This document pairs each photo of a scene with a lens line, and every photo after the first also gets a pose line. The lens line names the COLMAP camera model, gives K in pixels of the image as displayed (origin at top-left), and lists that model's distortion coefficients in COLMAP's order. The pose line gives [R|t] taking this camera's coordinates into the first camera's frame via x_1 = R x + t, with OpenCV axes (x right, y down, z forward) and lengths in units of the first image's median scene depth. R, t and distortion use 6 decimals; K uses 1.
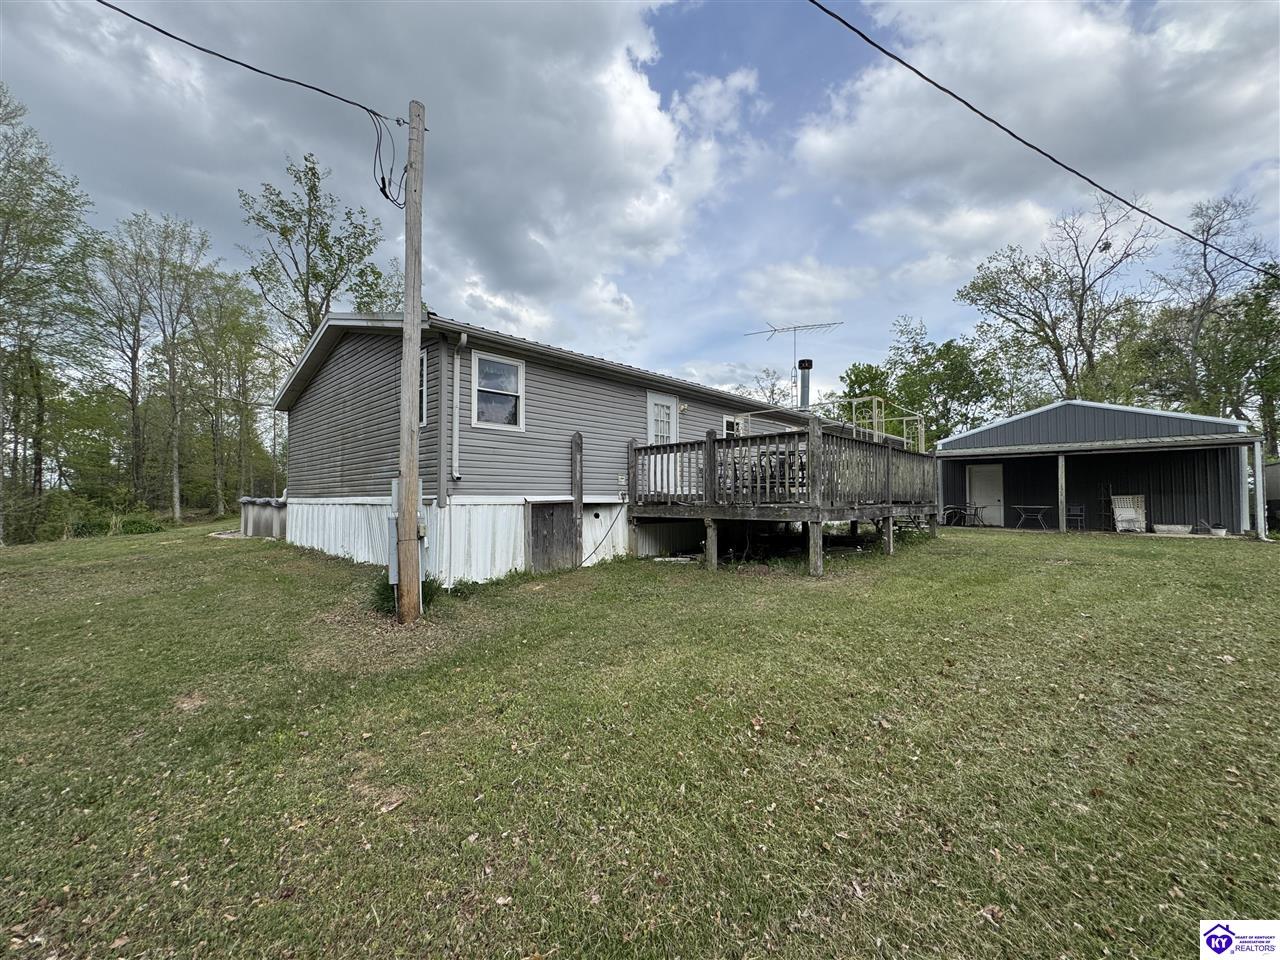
lens RADIAL K [[510.0, 0, 643.9], [0, 510.0, 477.3], [0, 0, 1]] dist [0.001127, 0.000317]
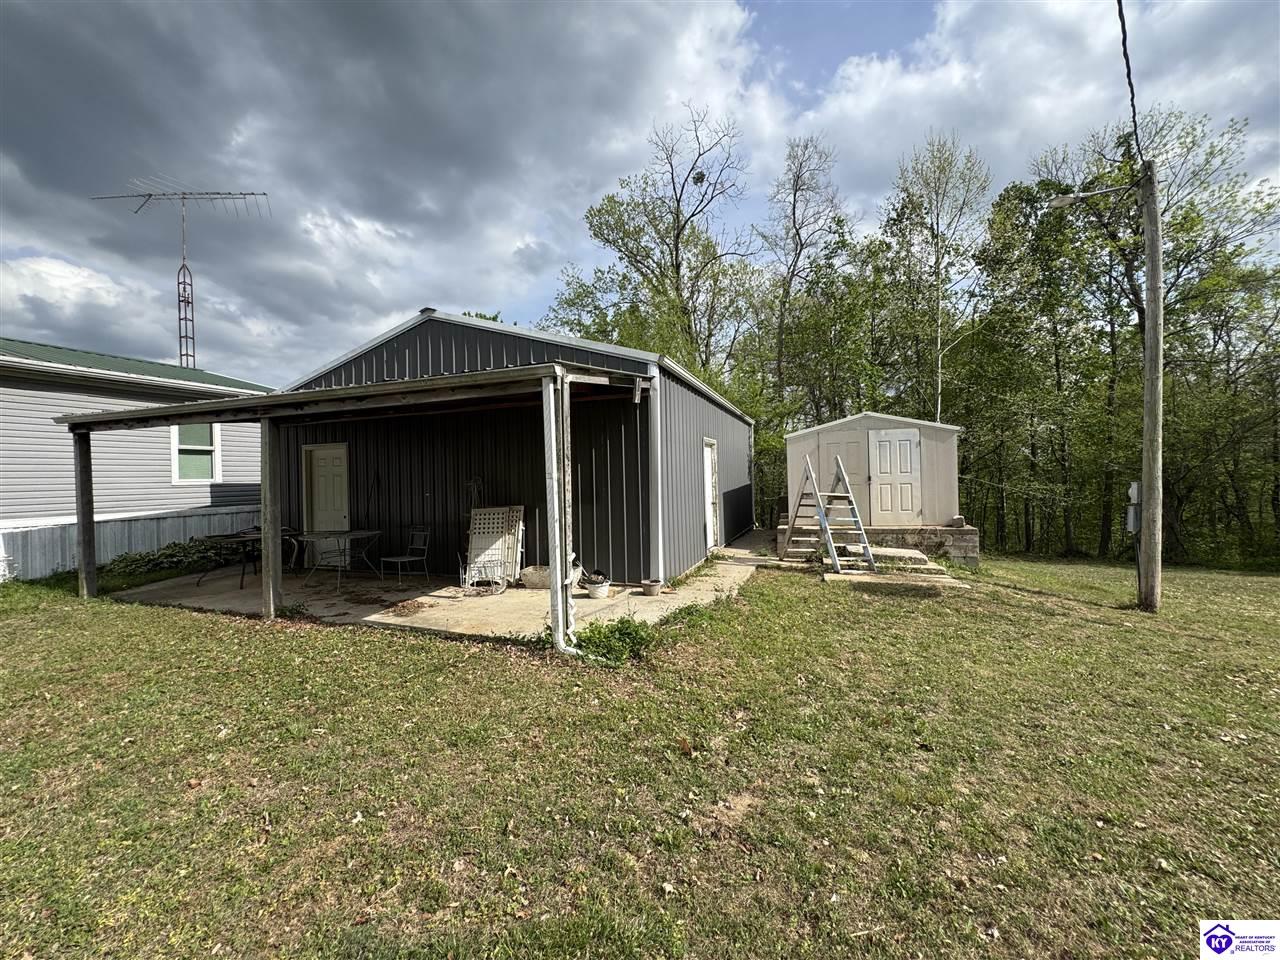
lens RADIAL K [[515.9, 0, 632.2], [0, 515.9, 481.6], [0, 0, 1]] dist [-0.014192, 0.003604]
pose [[0.920338, -0.020958, 0.390561, 0.101032], [0.005447, 0.999153, 0.040780, -0.000958], [-0.391085, -0.035404, 0.919673, 0.058245]]
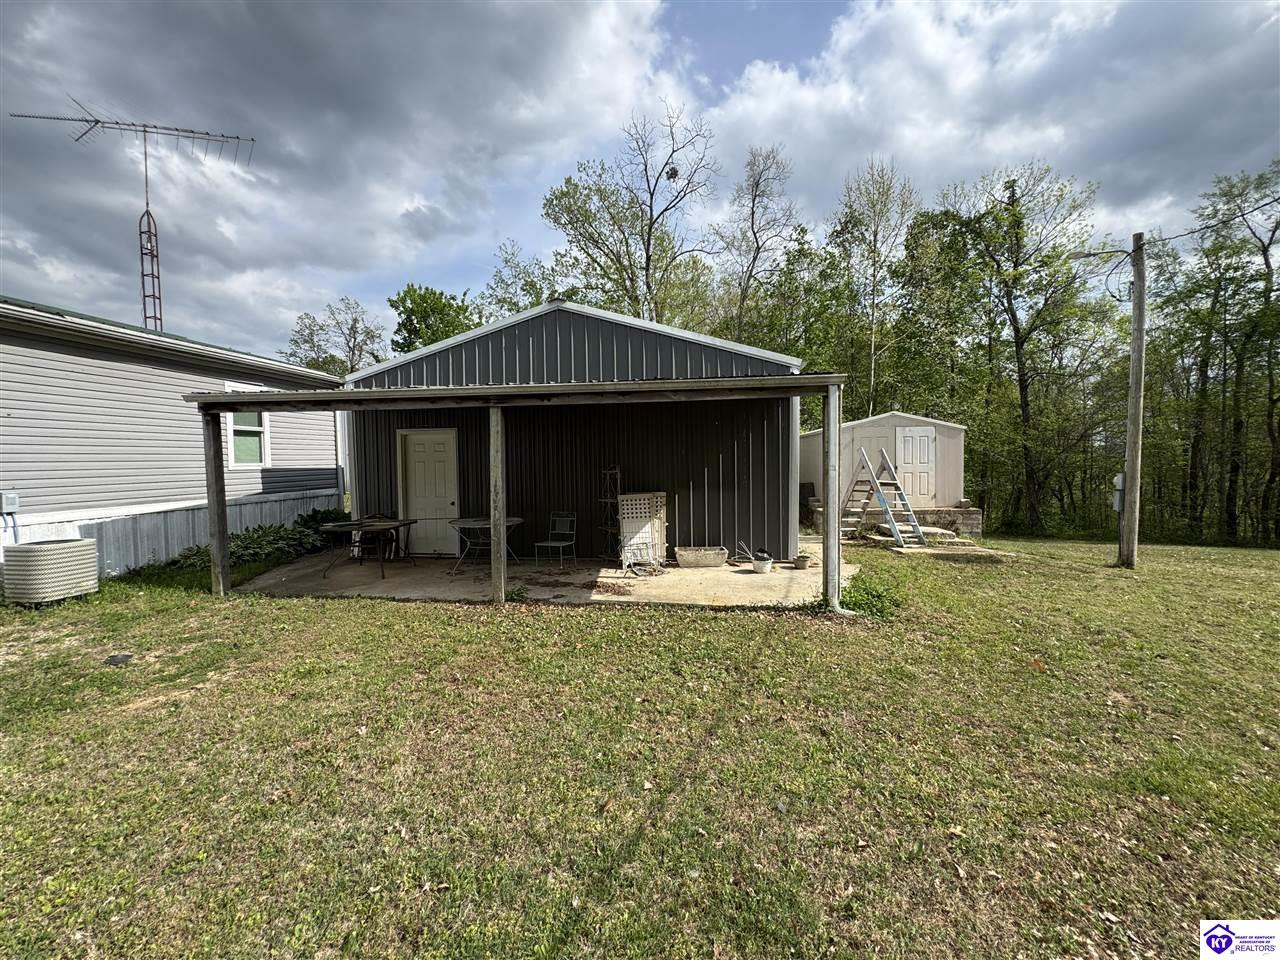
lens RADIAL K [[515.9, 0, 632.2], [0, 515.9, 481.6], [0, 0, 1]] dist [-0.014192, 0.003604]
pose [[0.818498, -0.032425, 0.573594, 0.074026], [-0.011727, 0.997255, 0.073108, -0.001776], [-0.574390, -0.066565, 0.815871, 0.066990]]
